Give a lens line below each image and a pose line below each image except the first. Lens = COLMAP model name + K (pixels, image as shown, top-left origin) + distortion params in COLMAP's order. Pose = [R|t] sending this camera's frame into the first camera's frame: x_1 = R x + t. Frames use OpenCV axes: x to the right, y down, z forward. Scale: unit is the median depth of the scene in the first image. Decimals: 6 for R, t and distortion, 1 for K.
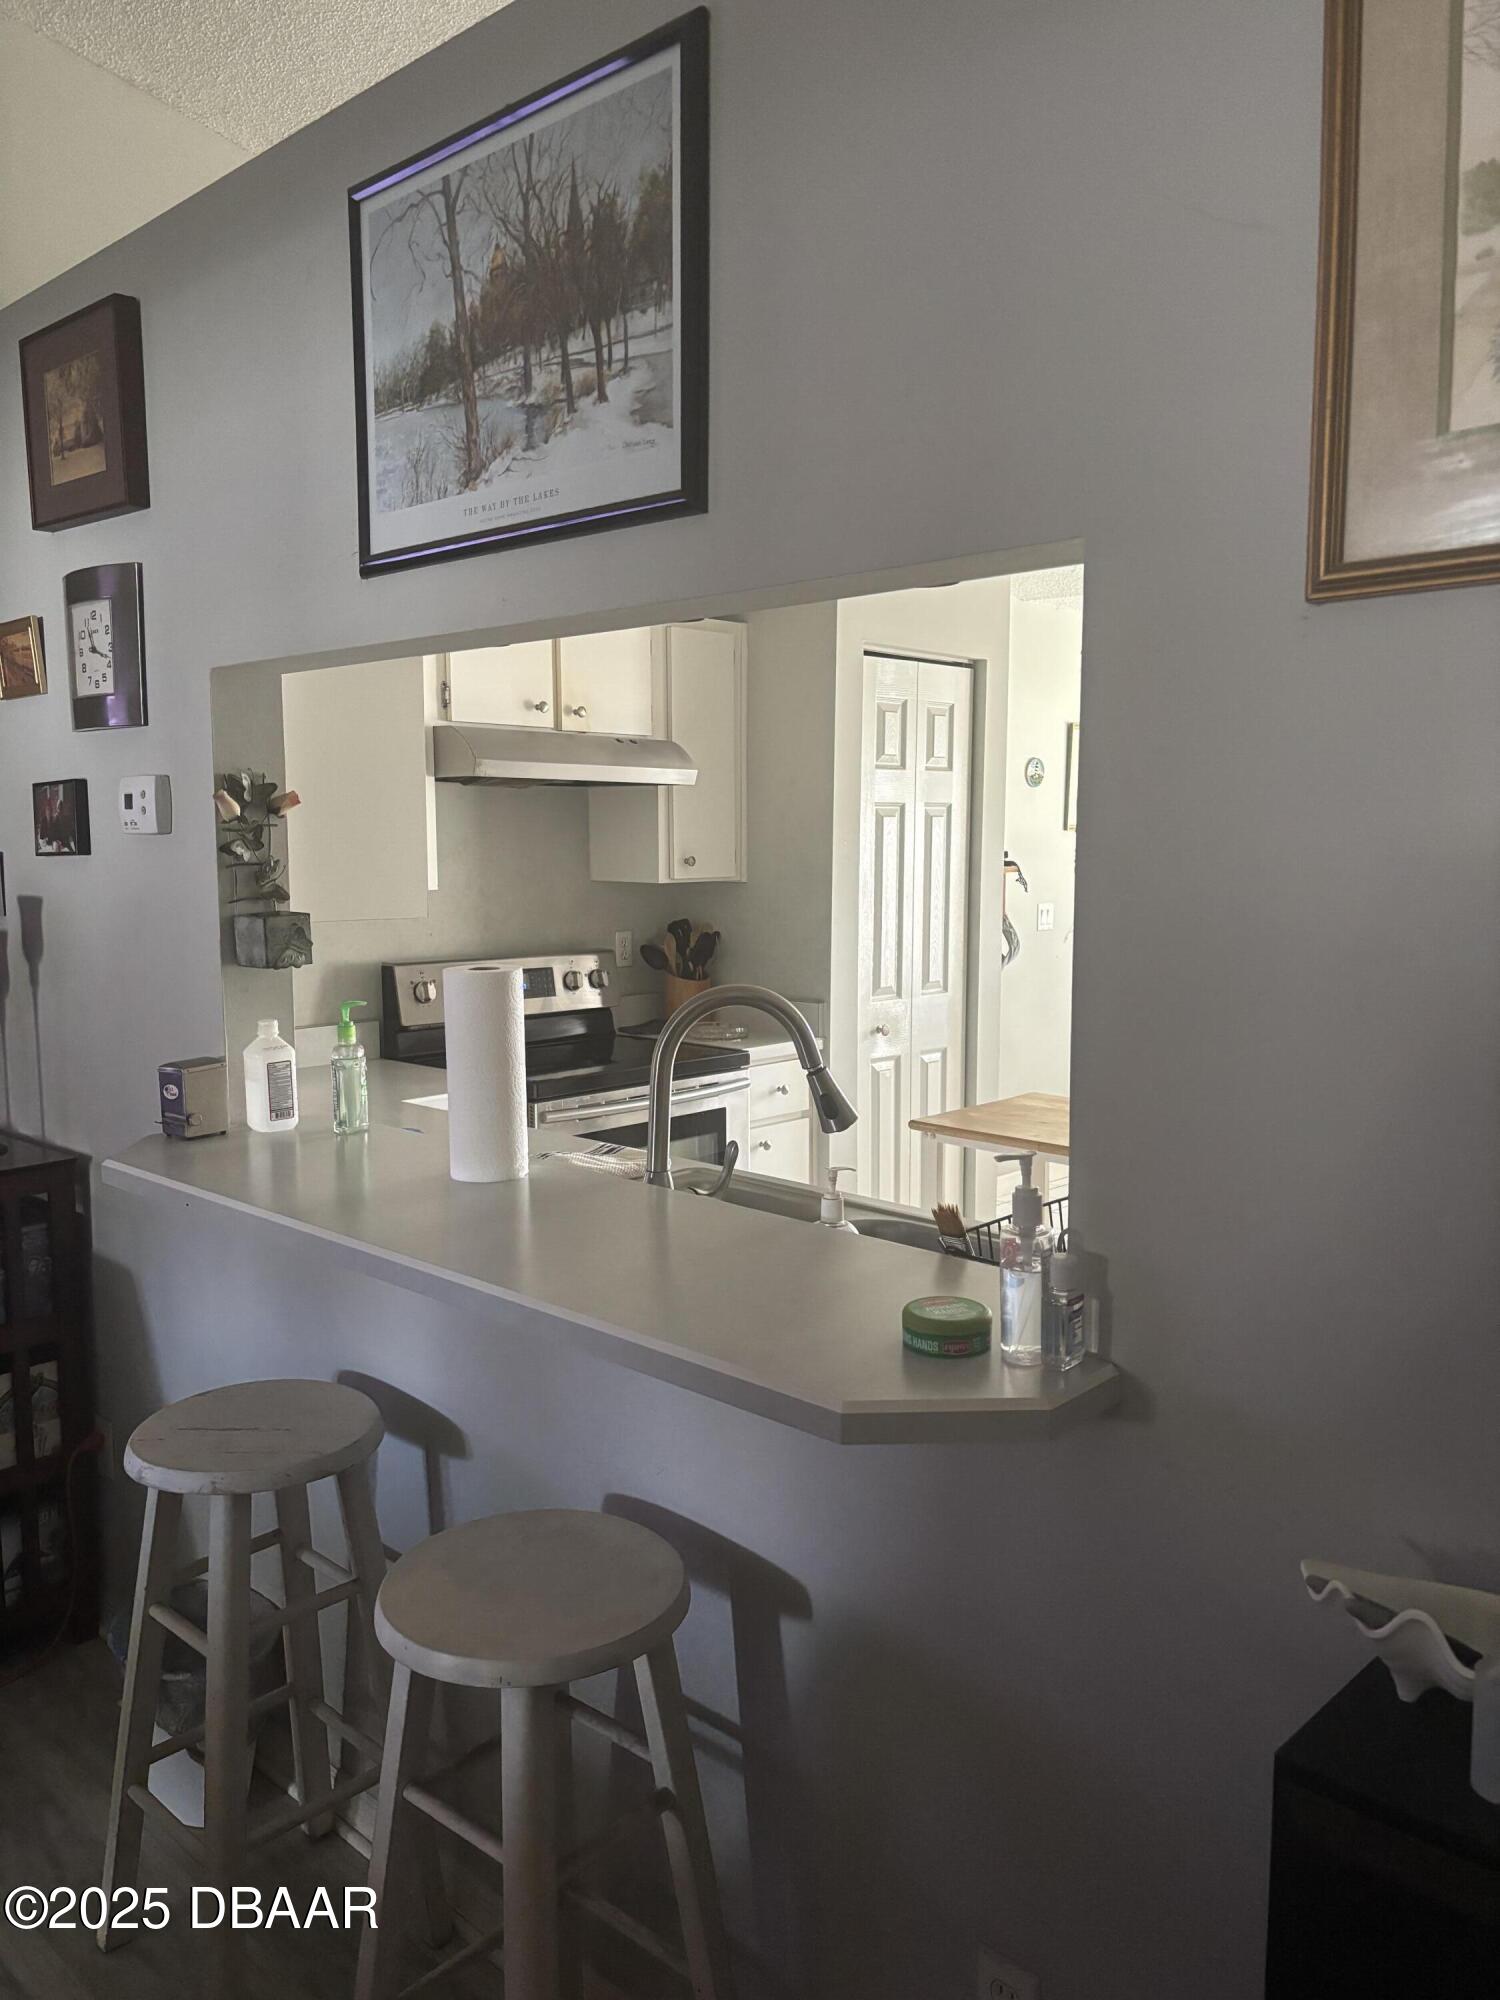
lens RADIAL K [[1530.3, 0, 749.6], [0, 1530.3, 1008.4], [0, 0, 1]] dist [0.054721, -0.052661]
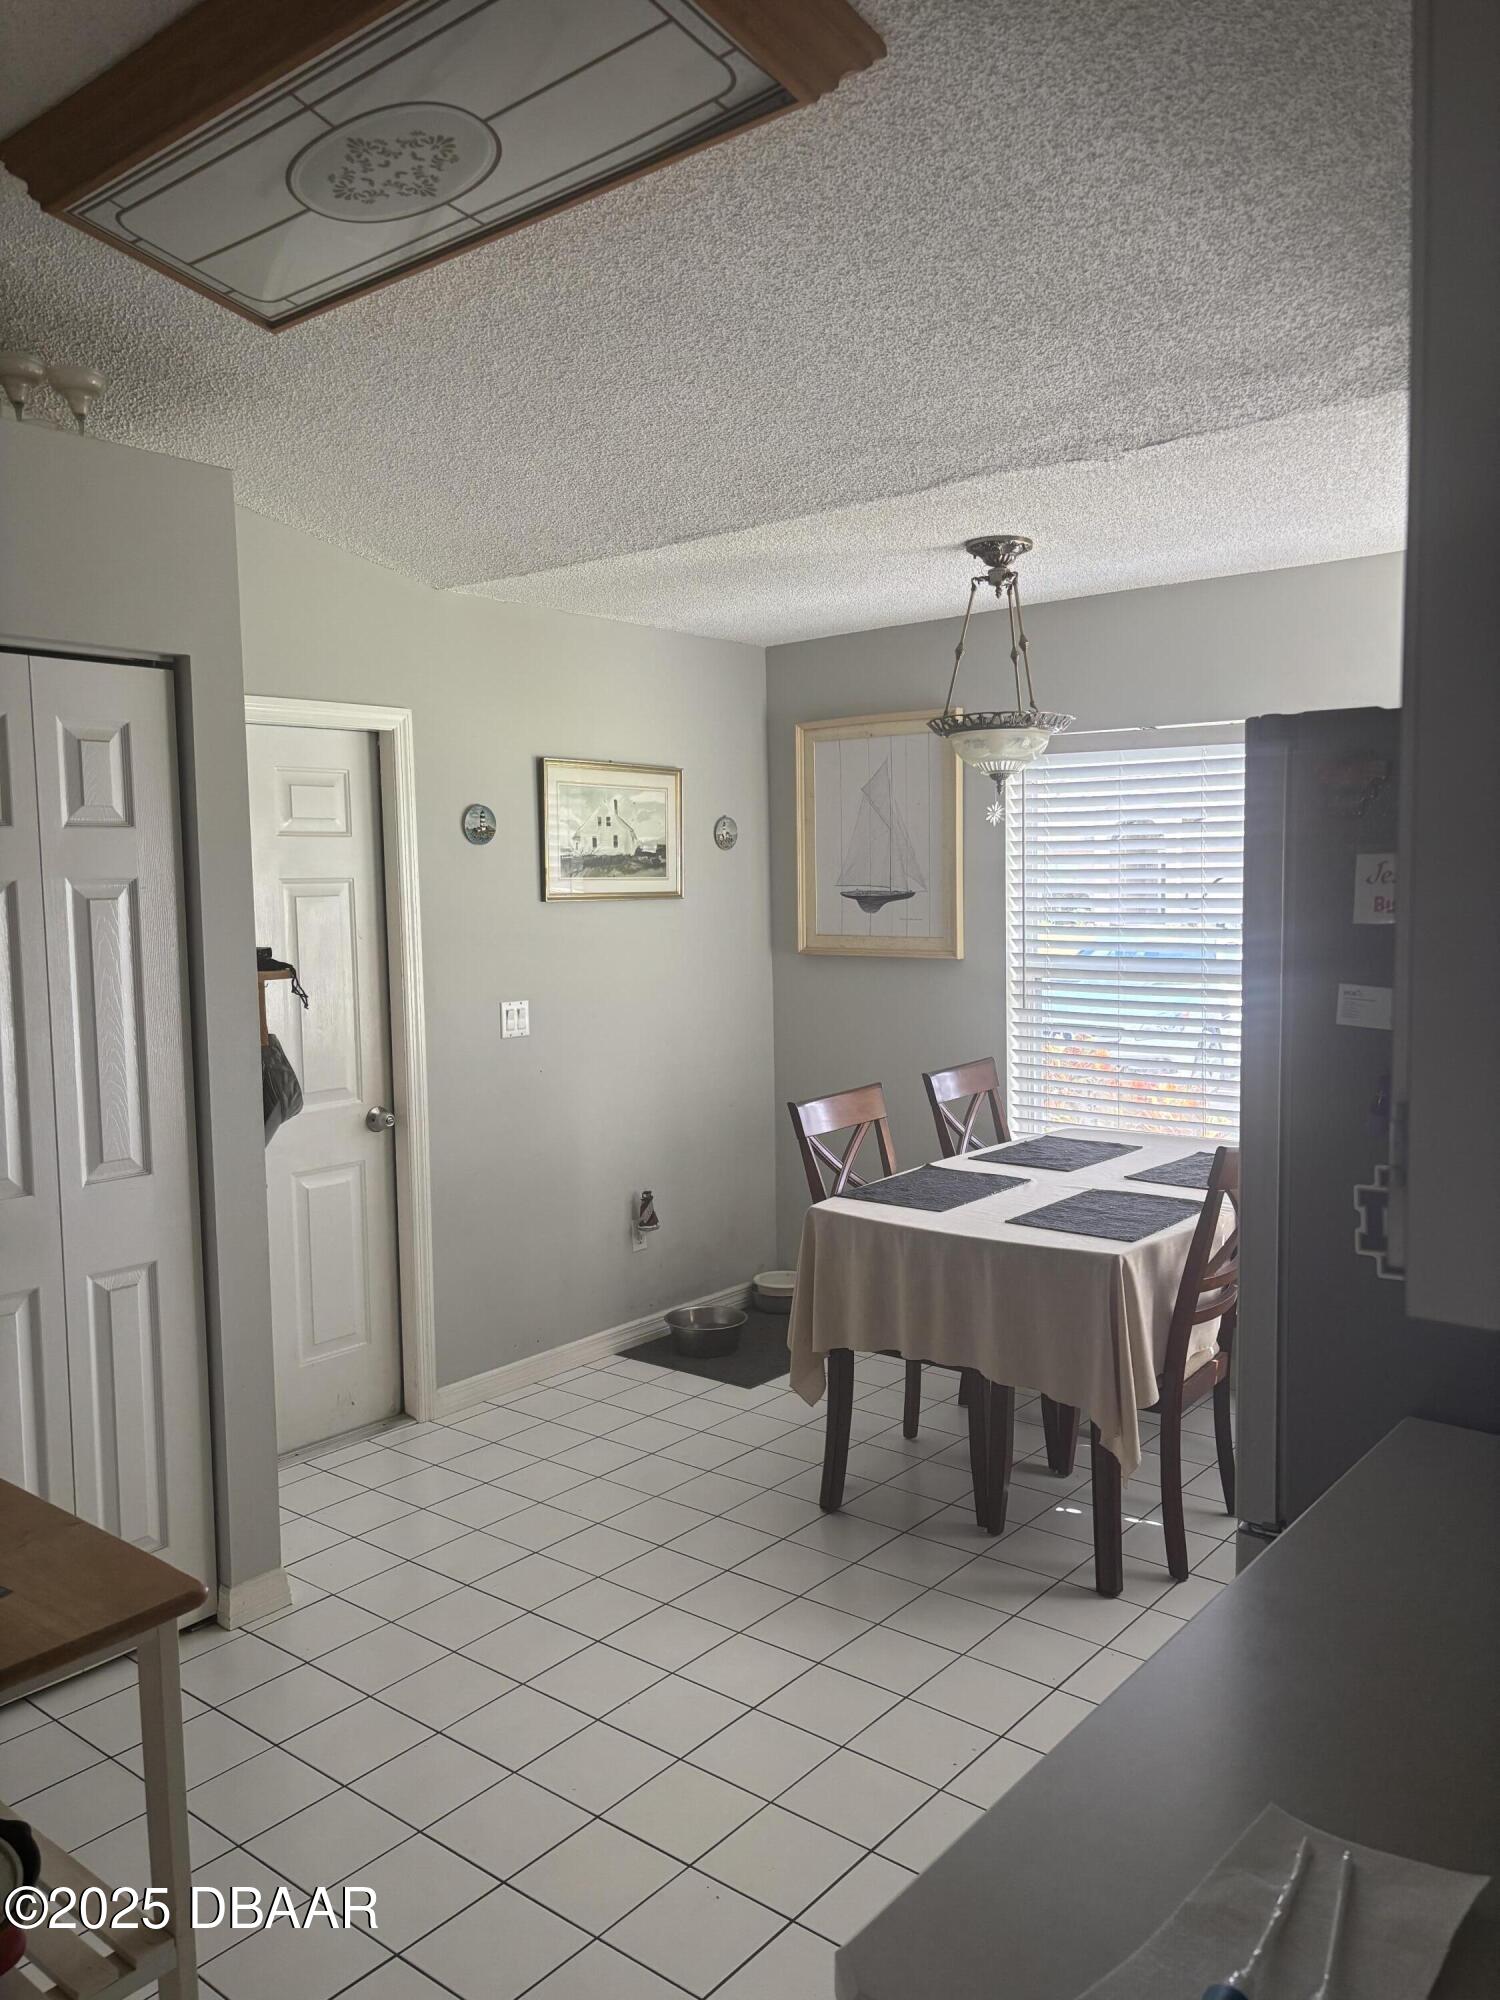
lens RADIAL K [[1530.3, 0, 749.4], [0, 1530.3, 995.3], [0, 0, 1]] dist [0.054721, -0.052661]
pose [[0.997085, -0.030504, 0.069937, 0.268164], [0.033186, 0.998745, -0.037514, -0.042171], [-0.068704, 0.039726, 0.996846, 0.274944]]
